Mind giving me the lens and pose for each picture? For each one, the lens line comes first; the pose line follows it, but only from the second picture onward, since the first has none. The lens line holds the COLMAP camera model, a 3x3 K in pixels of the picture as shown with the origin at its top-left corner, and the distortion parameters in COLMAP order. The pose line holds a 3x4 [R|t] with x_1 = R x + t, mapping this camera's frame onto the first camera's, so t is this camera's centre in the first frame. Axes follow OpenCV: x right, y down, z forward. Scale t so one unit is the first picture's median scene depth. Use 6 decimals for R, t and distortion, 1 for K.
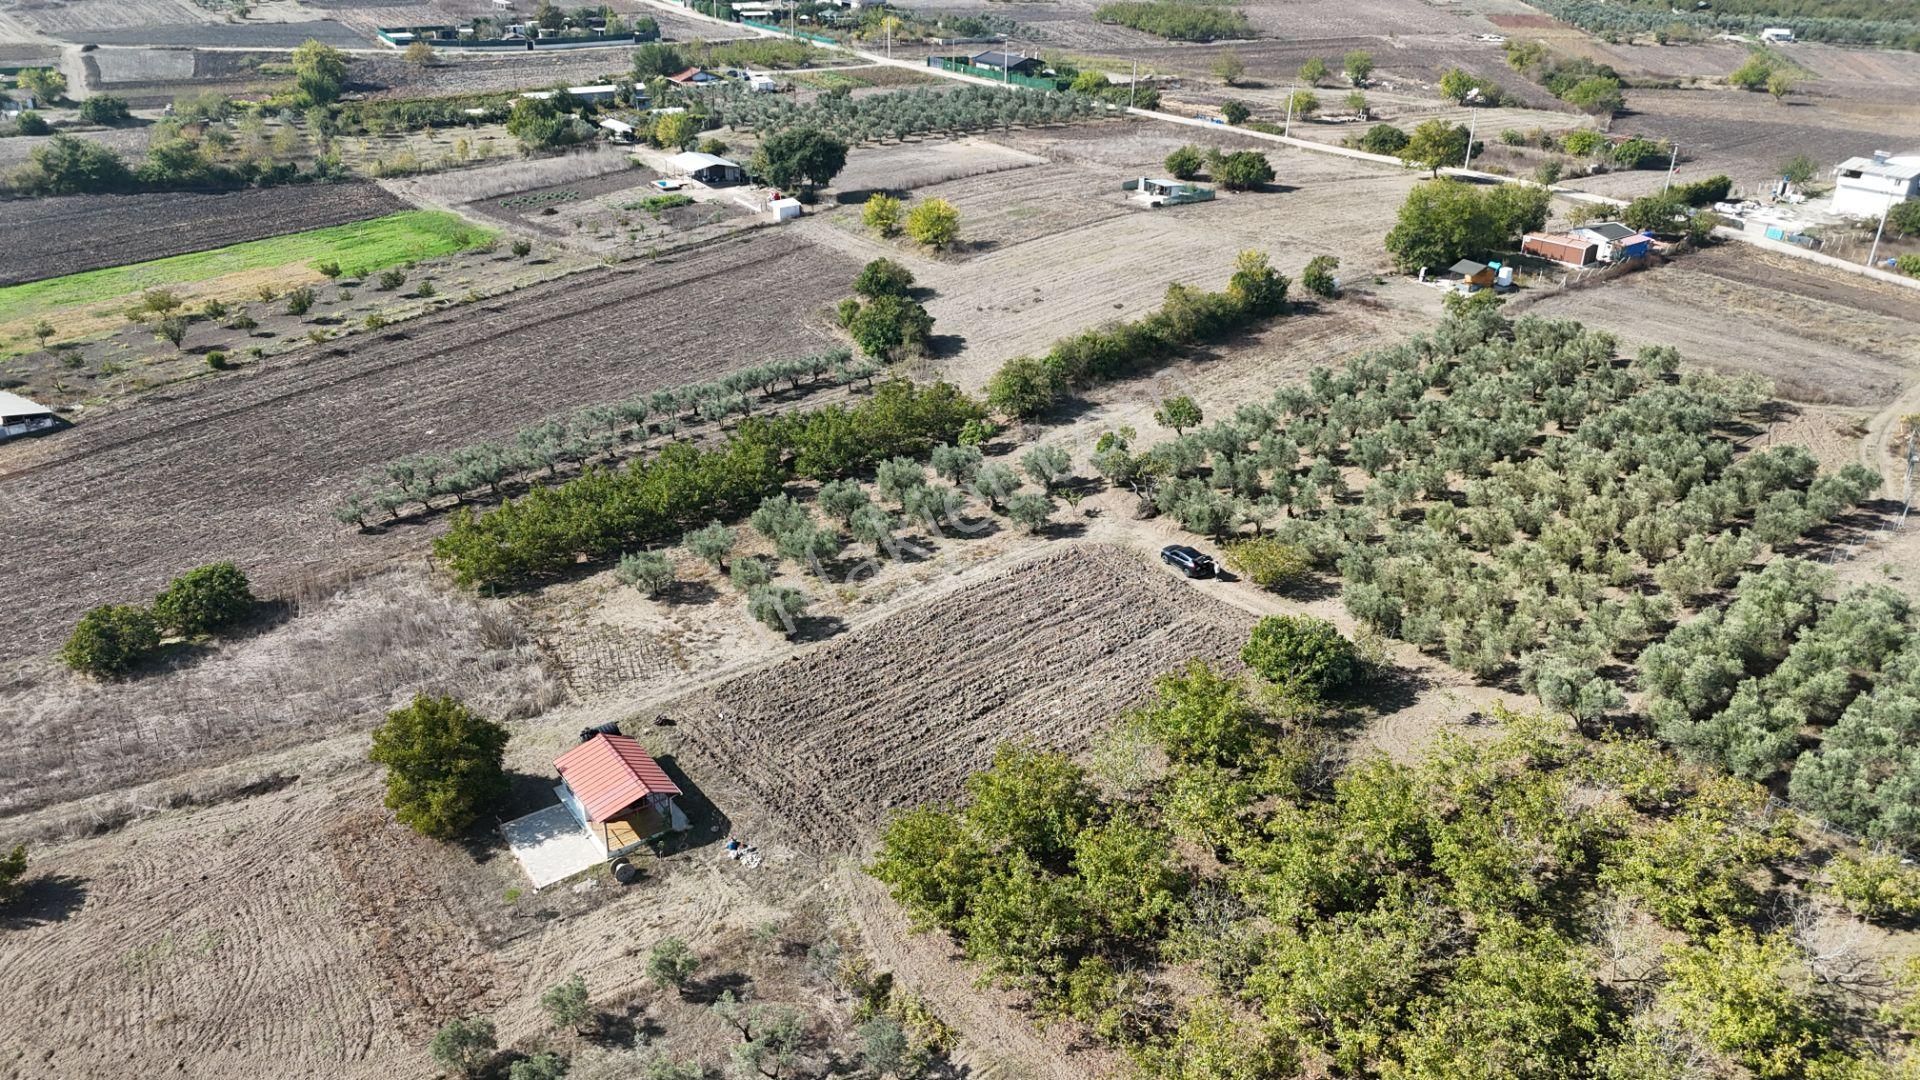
lens RADIAL K [[1415.6, 0, 953.2], [0, 1415.6, 550.8], [0, 0, 1]] dist [0.070600, -0.064773]
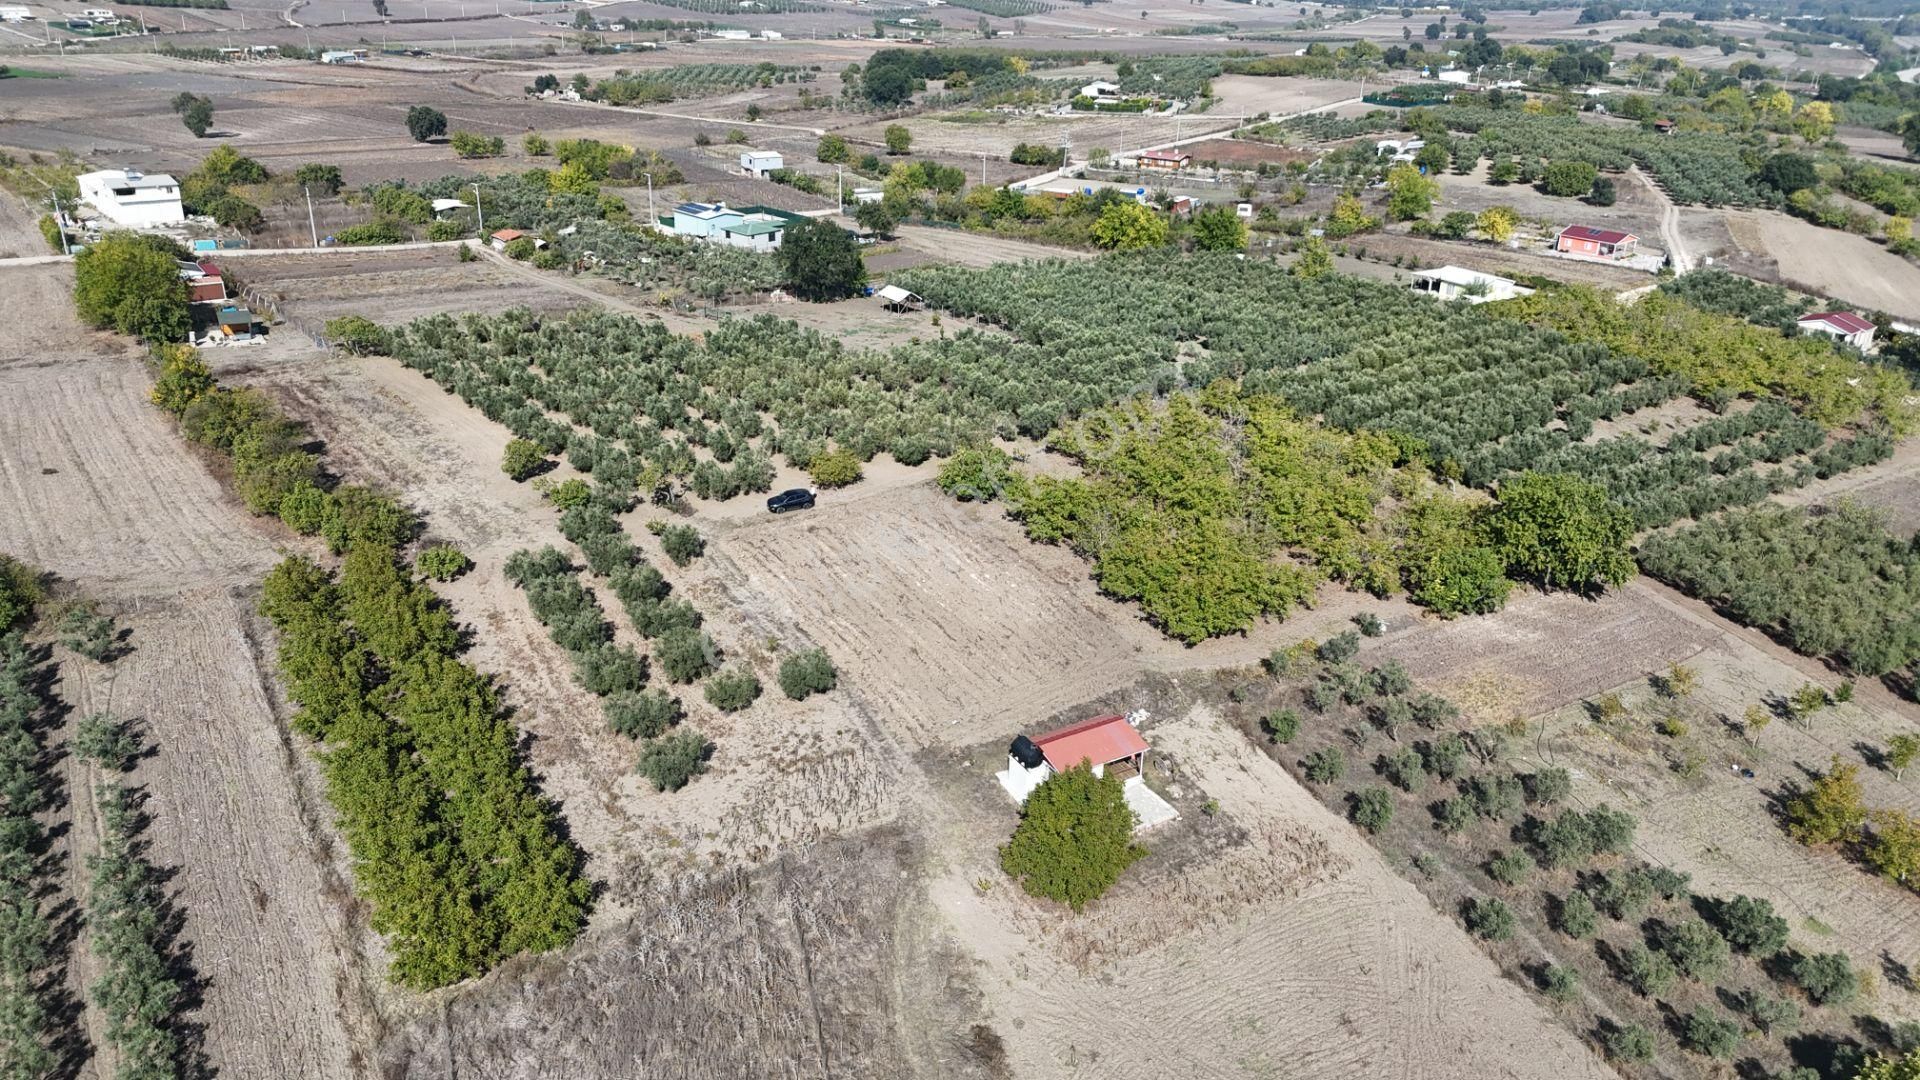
lens RADIAL K [[1415.6, 0, 965.8], [0, 1415.6, 546.3], [0, 0, 1]] dist [0.070600, -0.064773]
pose [[0.048703, -0.411572, 0.910075, -0.626546], [0.422012, 0.834312, 0.354725, -0.215969], [-0.905281, 0.366787, 0.214322, 0.400465]]
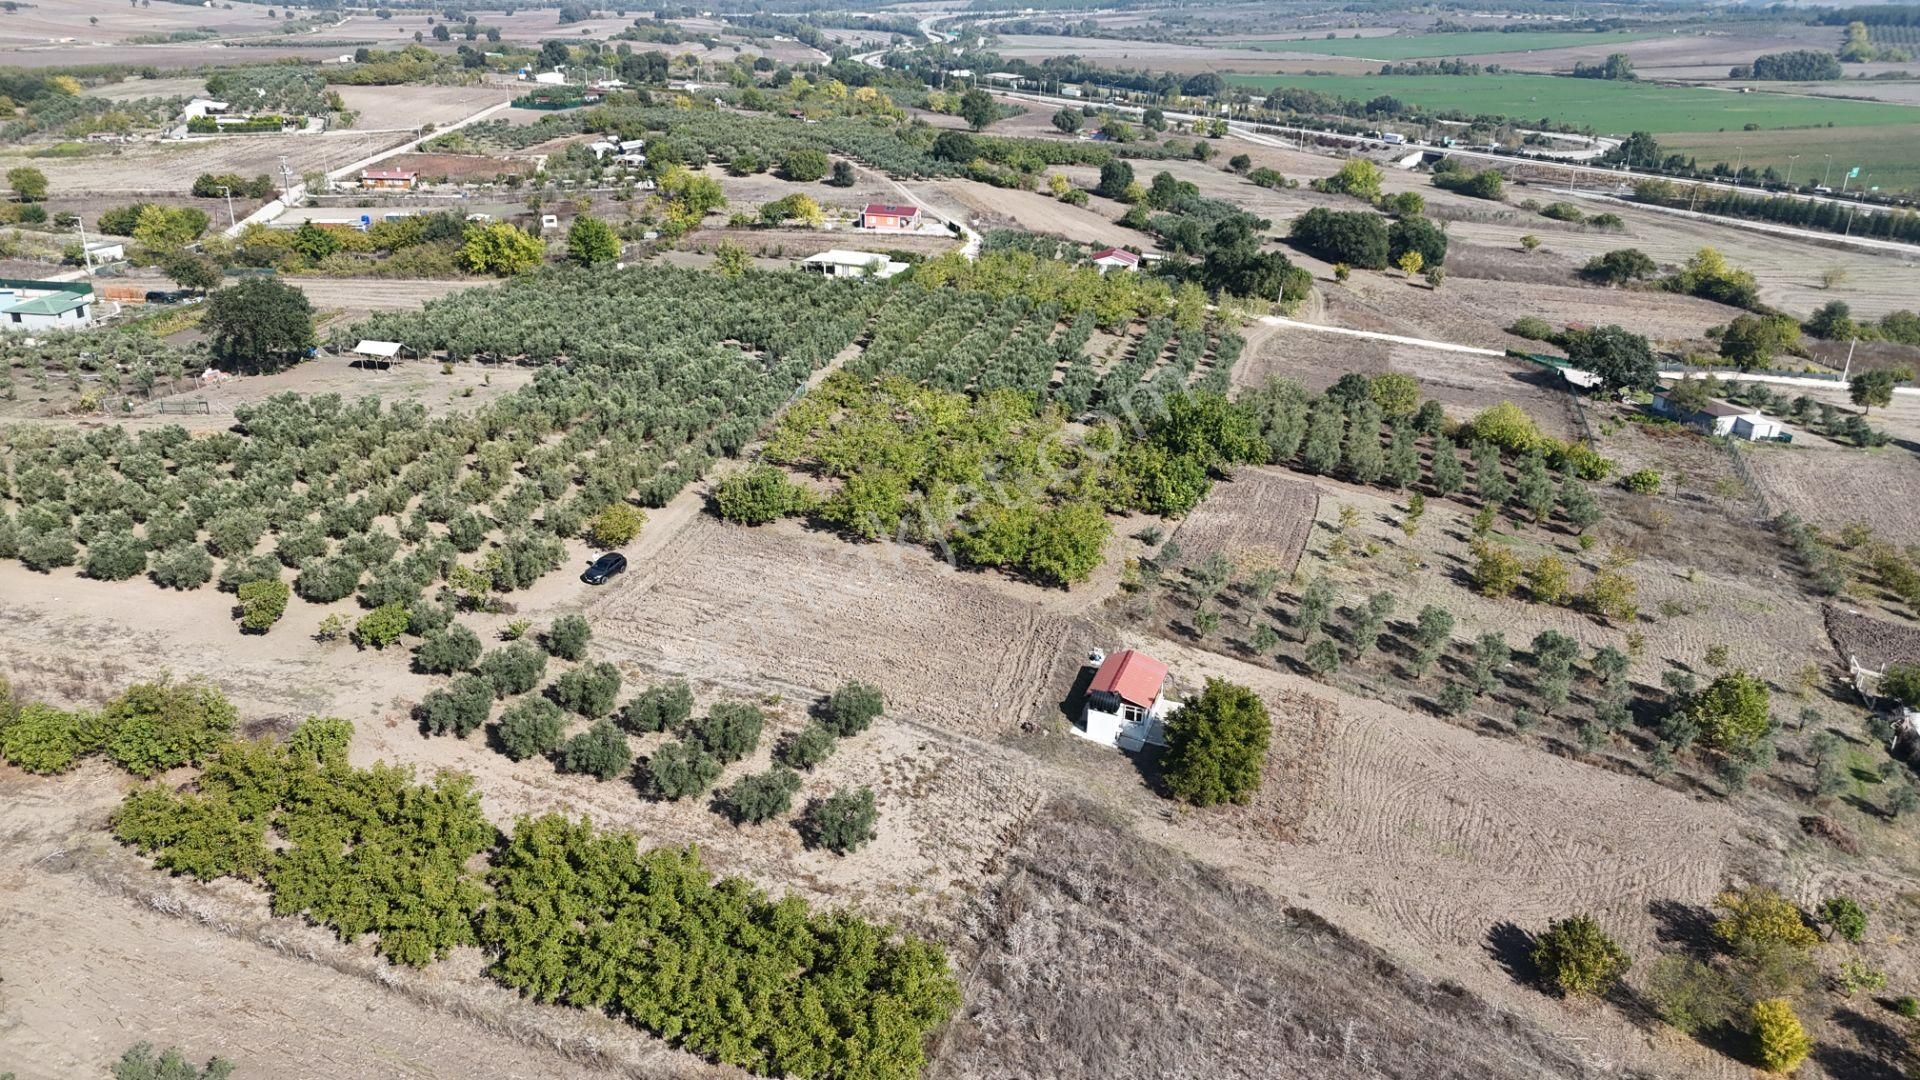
lens RADIAL K [[1415.6, 0, 962.2], [0, 1415.6, 533.0], [0, 0, 1]] dist [0.070600, -0.064773]
pose [[-0.590624, -0.332289, 0.735355, -0.542095], [0.323749, 0.737148, 0.593128, -0.389617], [-0.739155, 0.588386, -0.327799, 0.748780]]
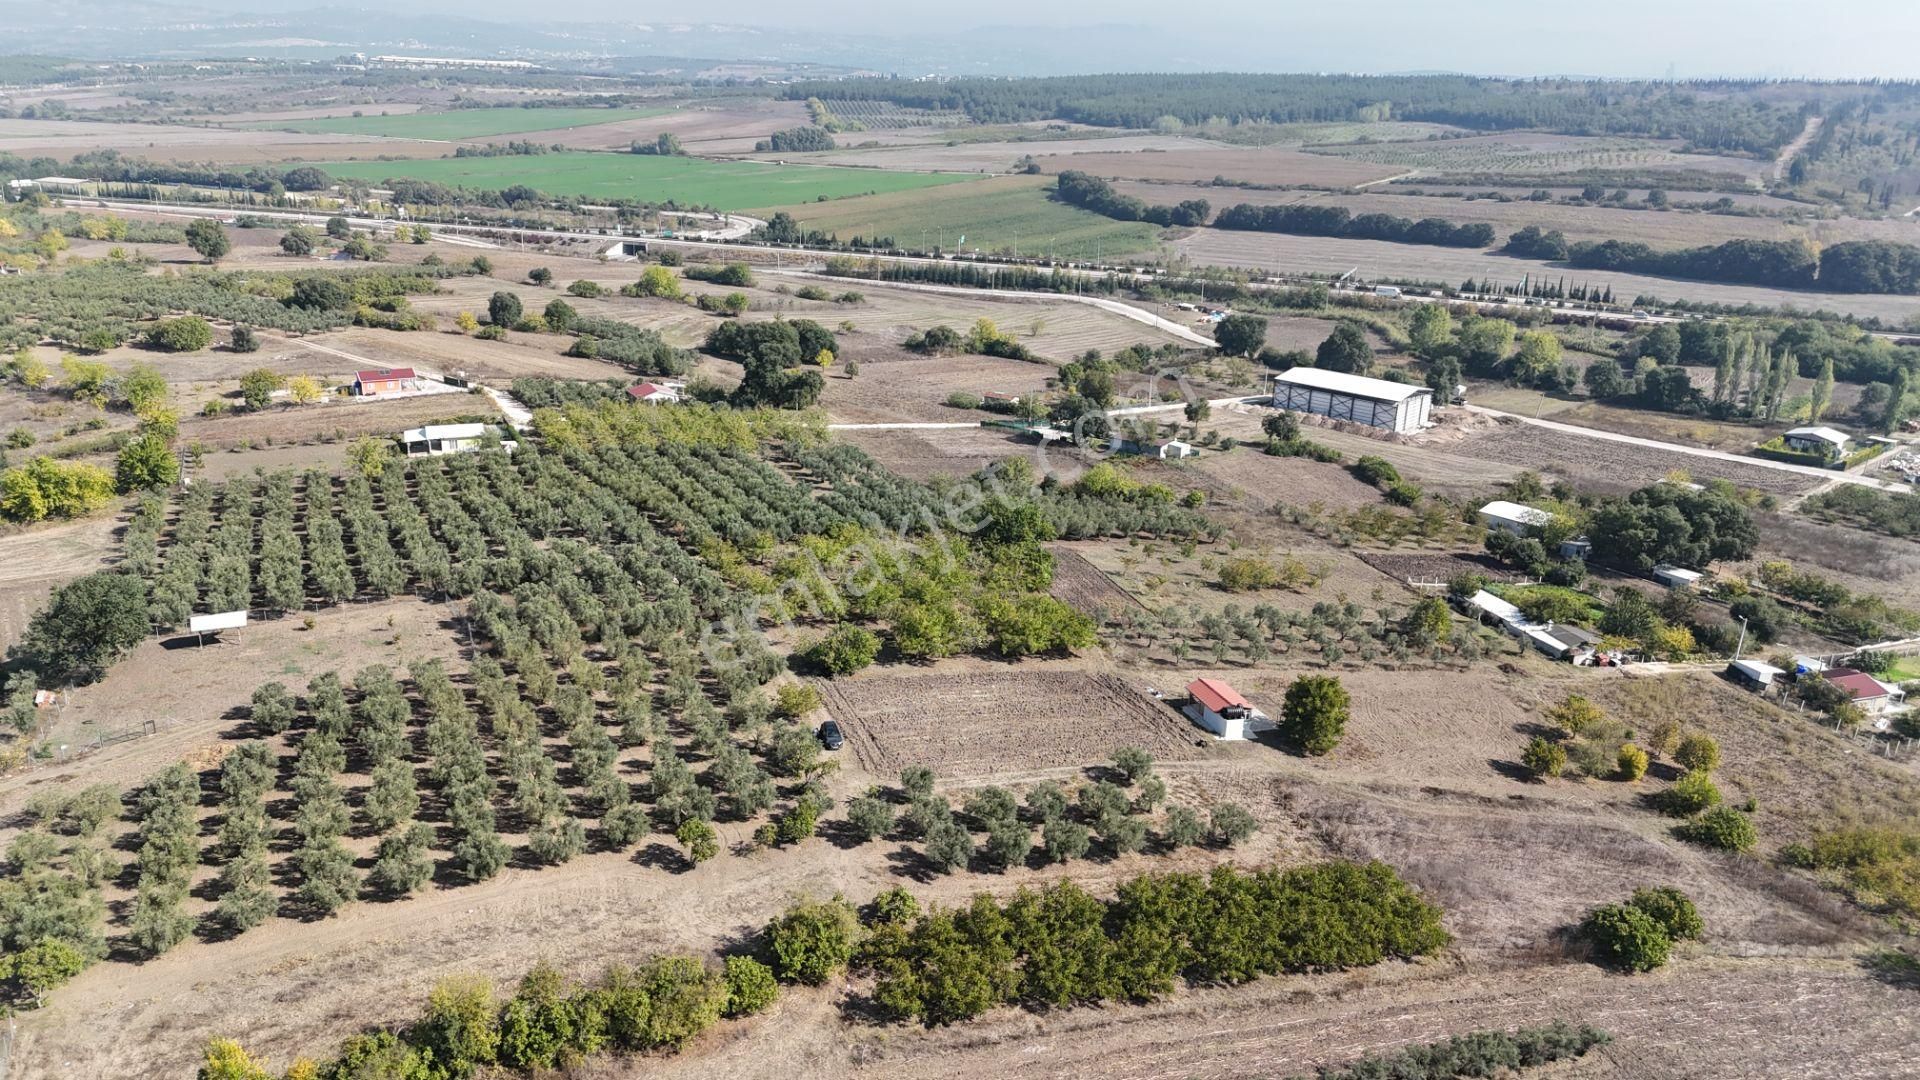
lens RADIAL K [[1415.6, 0, 958.9], [0, 1415.6, 544.1], [0, 0, 1]] dist [0.070600, -0.064773]
pose [[-0.966217, -0.126566, 0.224513, -0.152946], [0.070825, 0.707185, 0.703472, -0.702982], [-0.247808, 0.695607, -0.674330, 1.152606]]
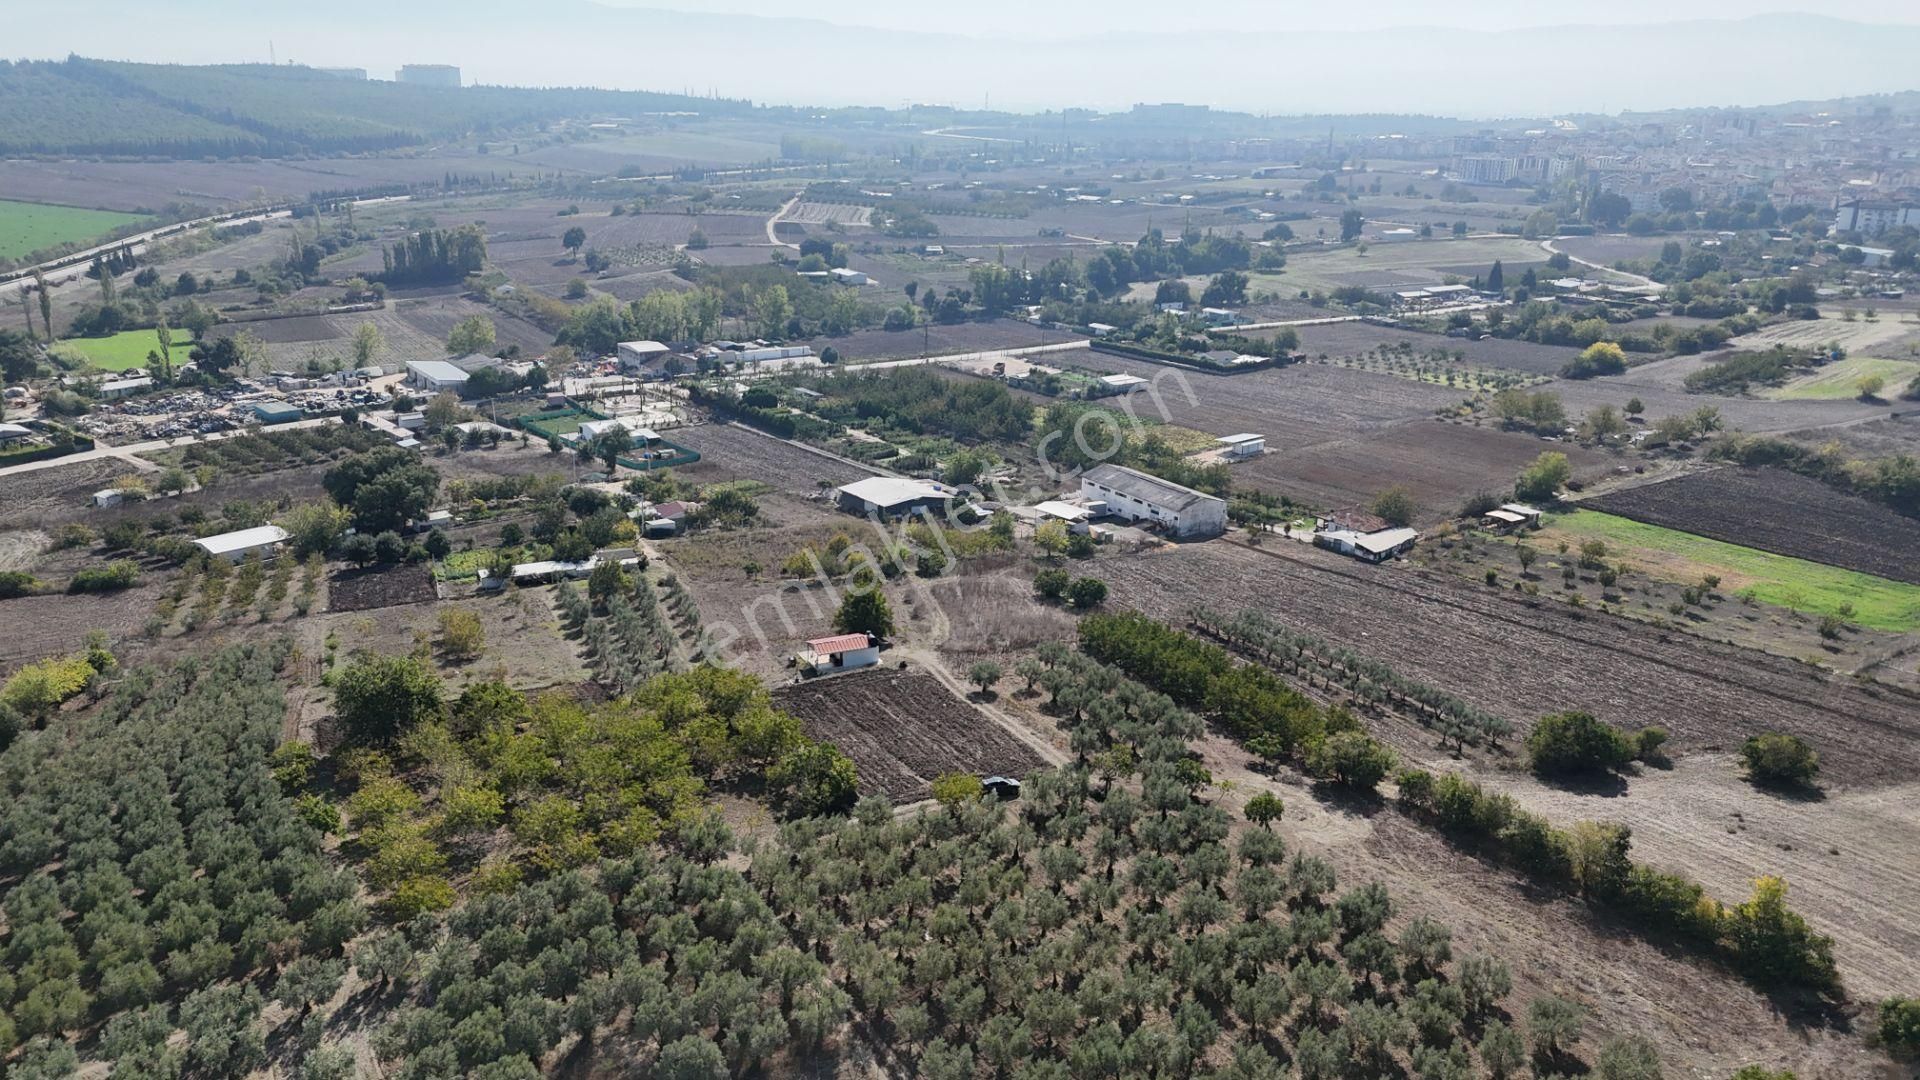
lens RADIAL K [[1415.6, 0, 956.3], [0, 1415.6, 550.7], [0, 0, 1]] dist [0.070600, -0.064773]
pose [[-0.170678, 0.291110, -0.941342, 0.886541], [-0.453408, 0.824999, 0.337340, -0.395892], [0.874809, 0.484388, -0.008818, 0.571266]]
